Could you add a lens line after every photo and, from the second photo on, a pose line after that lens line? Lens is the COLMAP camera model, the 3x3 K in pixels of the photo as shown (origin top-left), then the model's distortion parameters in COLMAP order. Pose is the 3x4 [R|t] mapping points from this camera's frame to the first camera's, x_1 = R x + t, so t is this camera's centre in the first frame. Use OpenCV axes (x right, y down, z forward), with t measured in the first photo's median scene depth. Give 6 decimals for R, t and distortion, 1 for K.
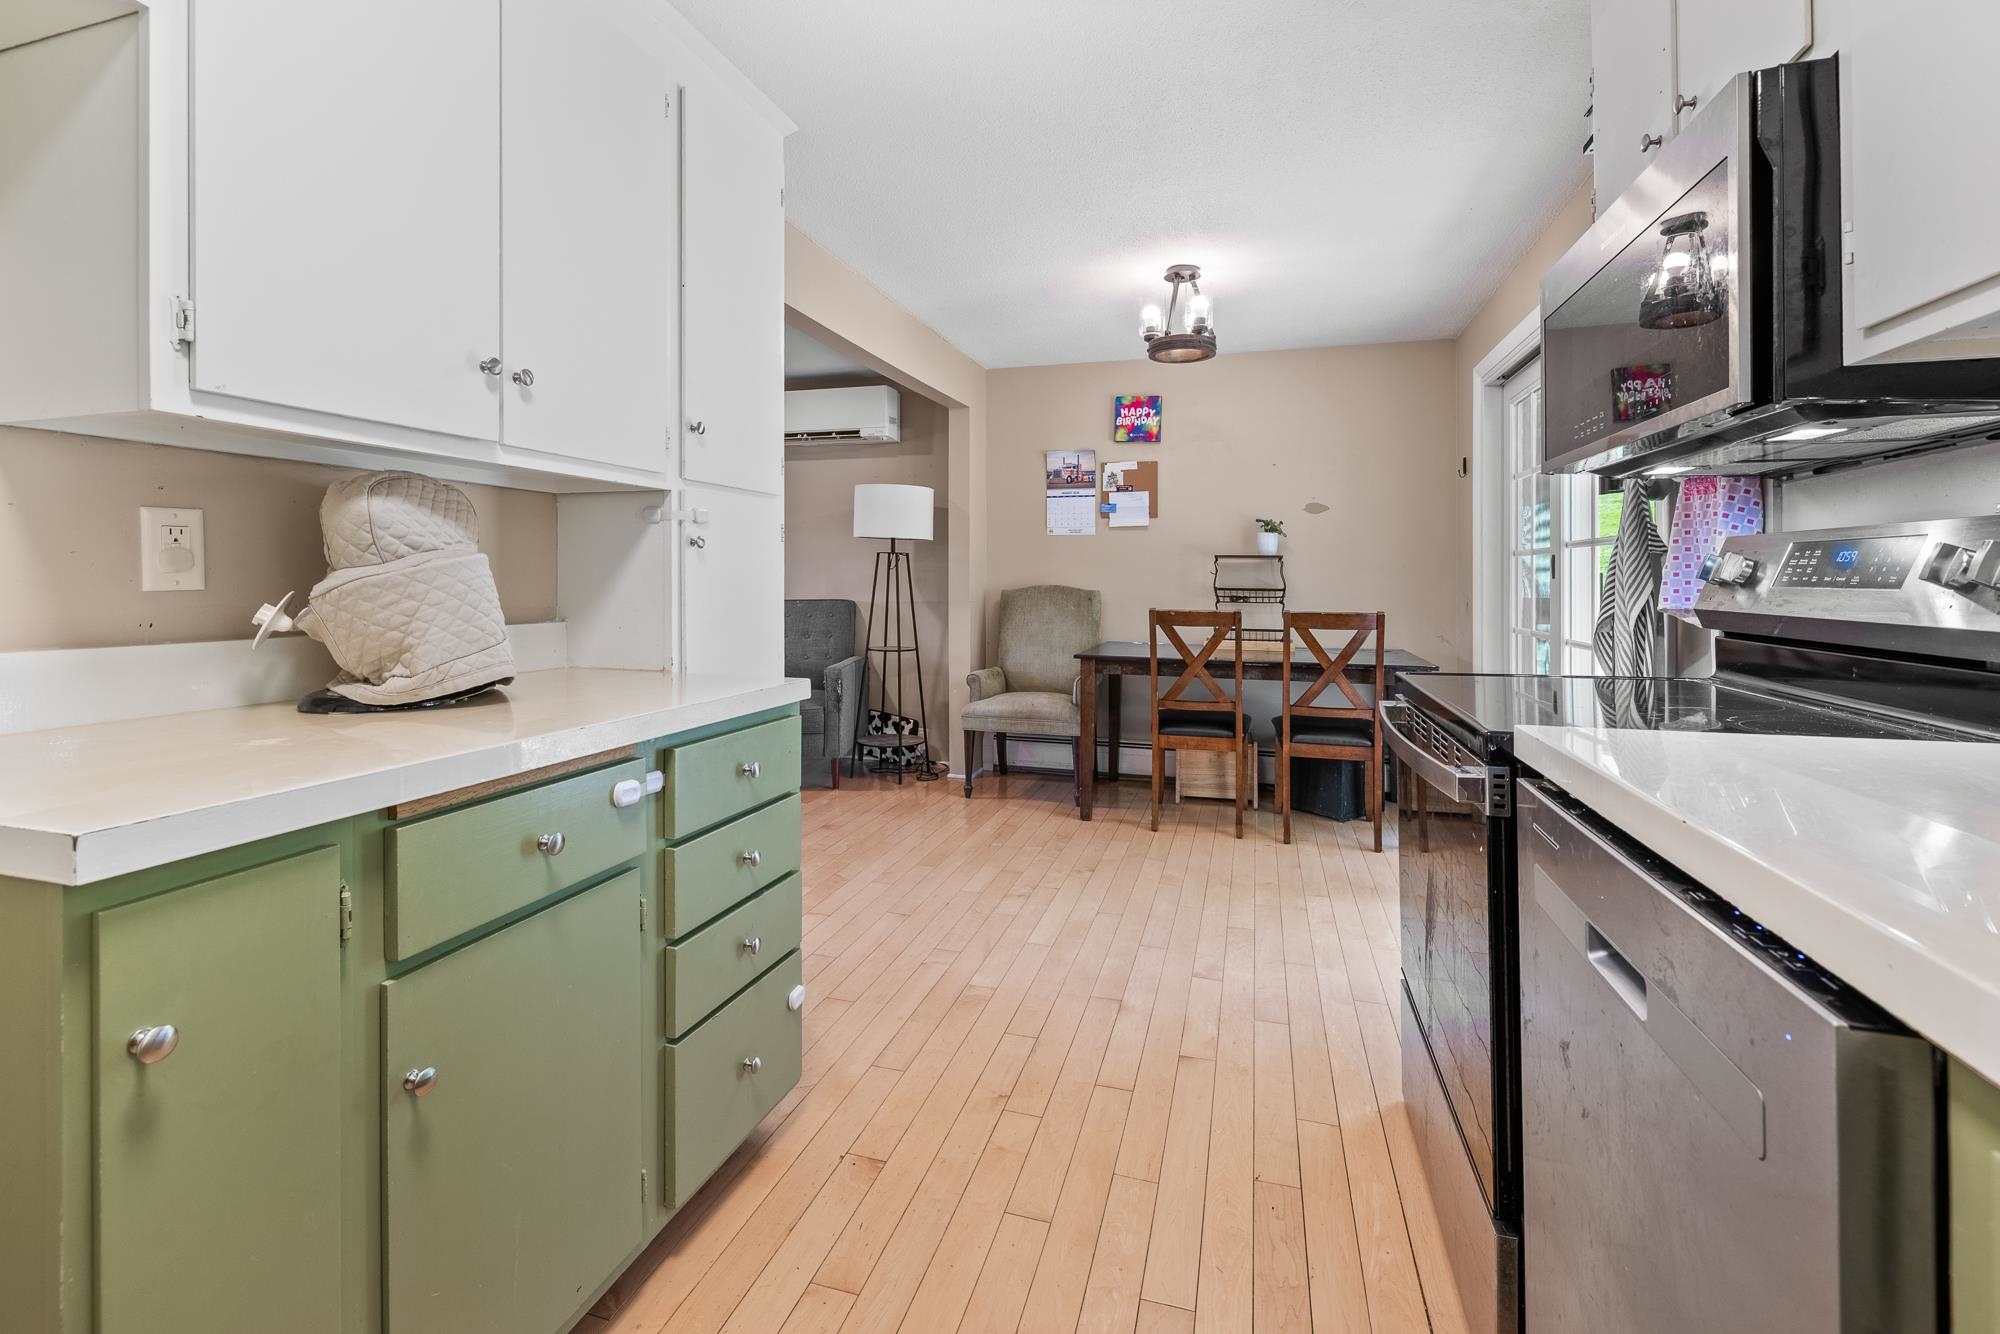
lens RADIAL K [[899.1, 0, 968.6], [0, 899.1, 574.8], [0, 0, 1]] dist [0.000510, 0.000096]
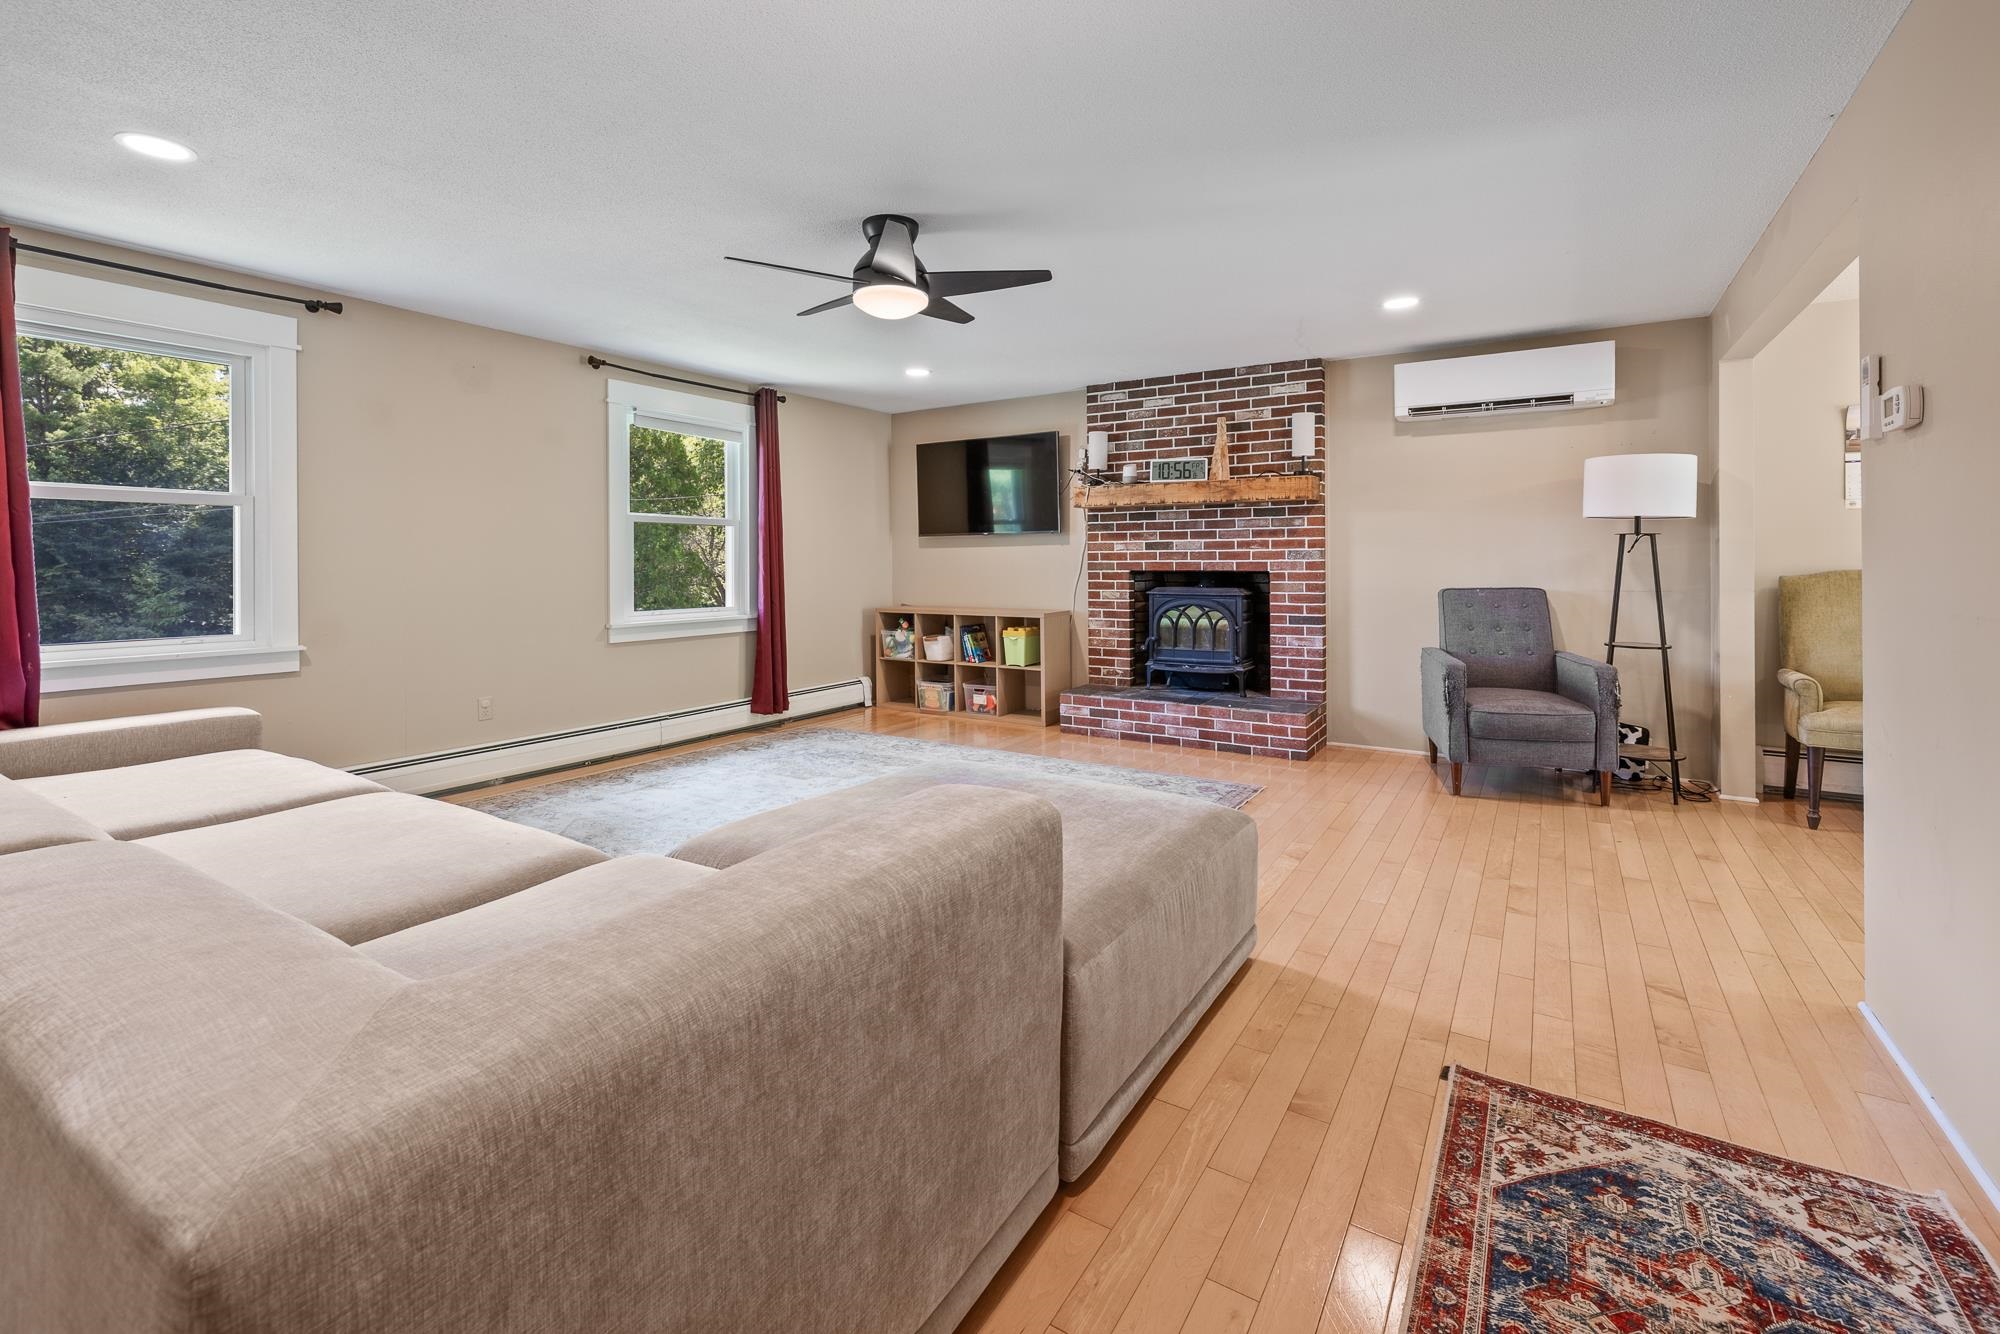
lens RADIAL K [[899.1, 0, 968.6], [0, 899.1, 574.8], [0, 0, 1]] dist [0.000510, 0.000096]
pose [[0.964988, -0.004904, -0.262248, -0.479620], [0.007963, 0.999912, 0.010606, 0.000950], [0.262173, -0.012323, 0.964942, 0.002605]]
